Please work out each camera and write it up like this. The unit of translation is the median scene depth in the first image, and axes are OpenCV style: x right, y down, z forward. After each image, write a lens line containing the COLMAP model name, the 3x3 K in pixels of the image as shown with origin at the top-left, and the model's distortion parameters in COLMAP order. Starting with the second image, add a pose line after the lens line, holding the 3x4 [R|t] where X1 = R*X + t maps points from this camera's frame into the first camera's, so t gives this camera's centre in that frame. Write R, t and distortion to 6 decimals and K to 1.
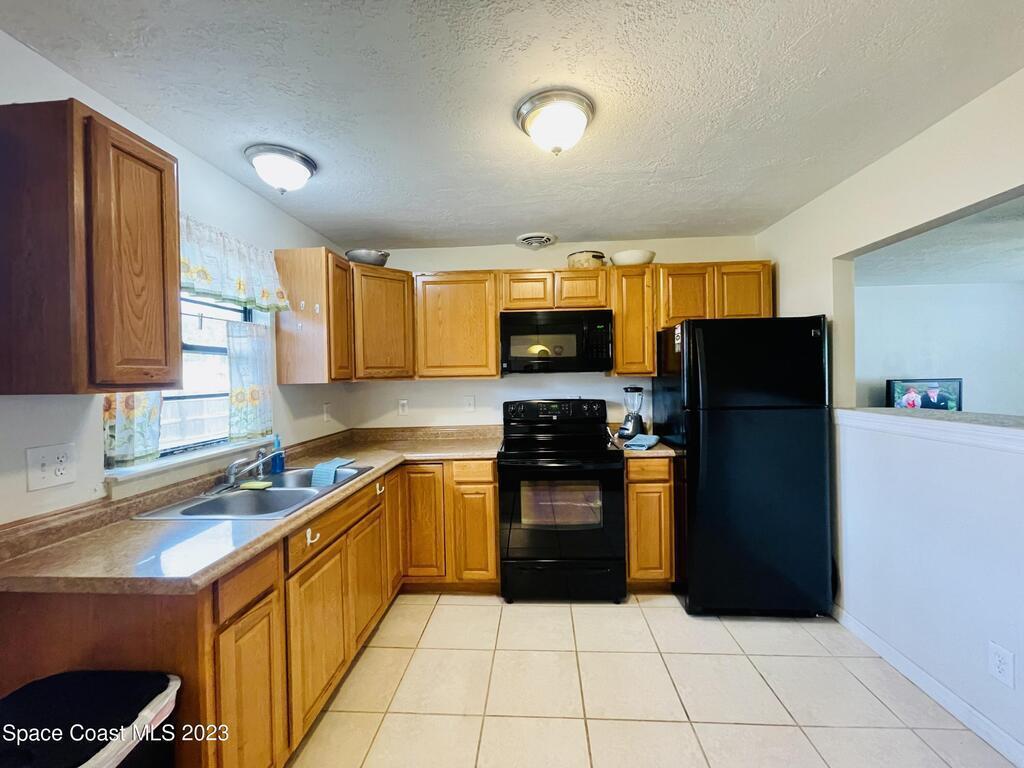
lens RADIAL K [[416.2, 0, 513.3], [0, 416.2, 378.3], [0, 0, 1]] dist [-0.002448, 0.001269]
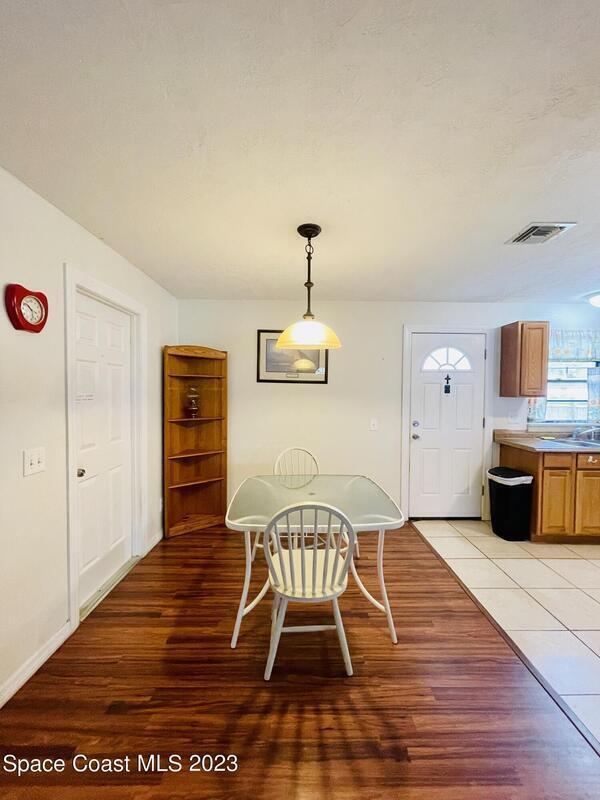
lens RADIAL K [[325.2, 0, 300.5], [0, 325.2, 398.7], [0, 0, 1]] dist [-0.002448, 0.001269]
pose [[0.073303, 0.045782, -0.996258, 0.771512], [-0.017016, 0.998858, 0.044650, -0.021414], [0.997165, 0.013679, 0.073998, -0.520295]]
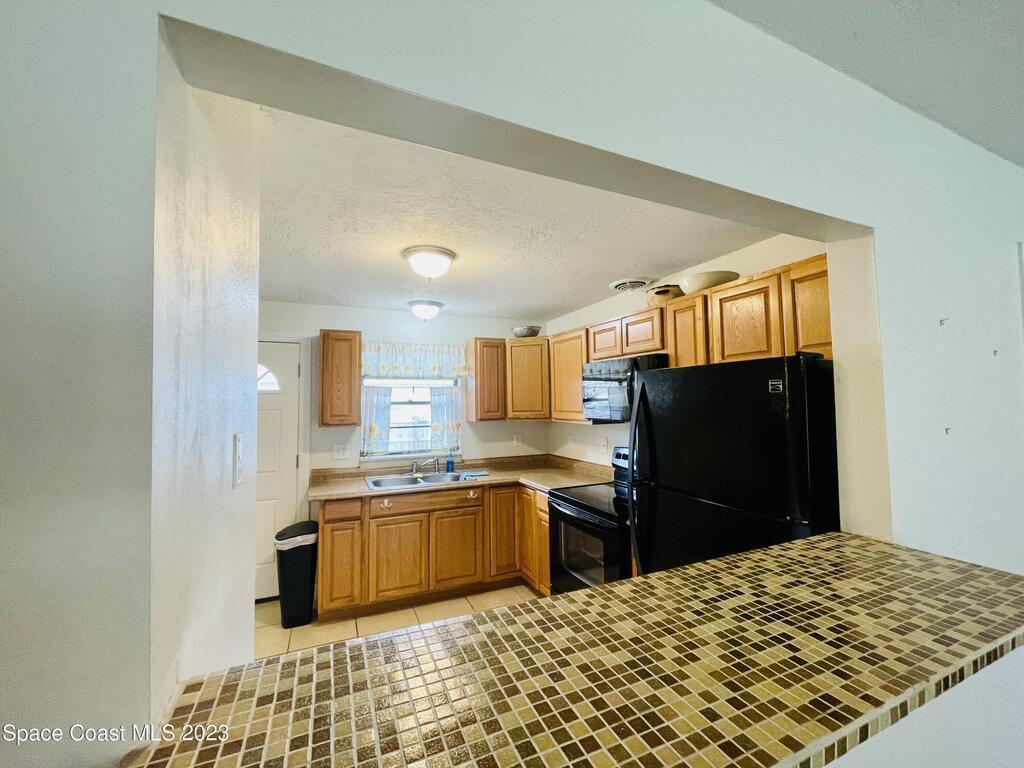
lens RADIAL K [[416.2, 0, 511.2], [0, 416.2, 378.0], [0, 0, 1]] dist [-0.002448, 0.001269]
pose [[0.453564, -0.033975, -0.890576, 0.946385], [-0.004003, 0.999185, -0.040157, -0.085297], [0.891215, 0.021779, 0.453059, 0.367247]]
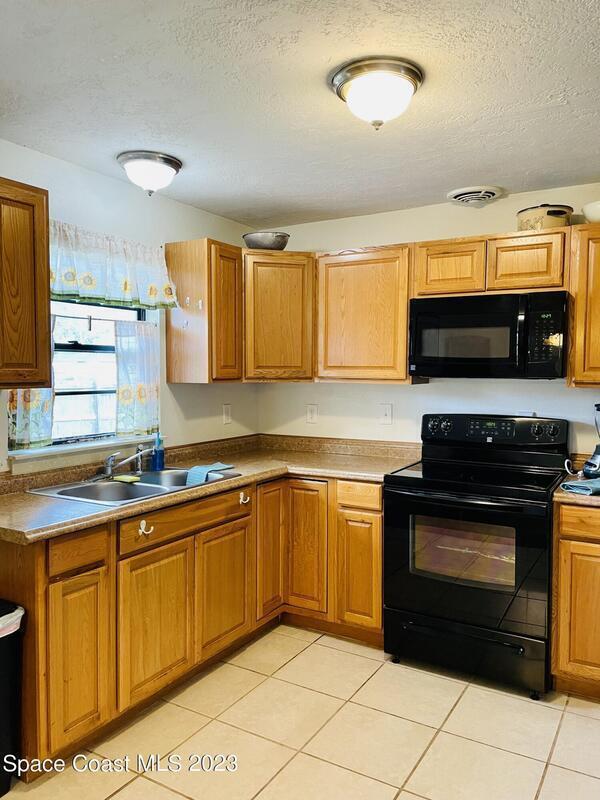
lens RADIAL K [[615.2, 0, 306.8], [0, 615.2, 399.1], [0, 0, 1]] dist [0.076589, -0.065155]
pose [[0.891628, 0.048492, -0.450164, 0.358110], [-0.027838, 0.998238, 0.052393, -0.029726], [0.451912, -0.034183, 0.891408, -0.140458]]
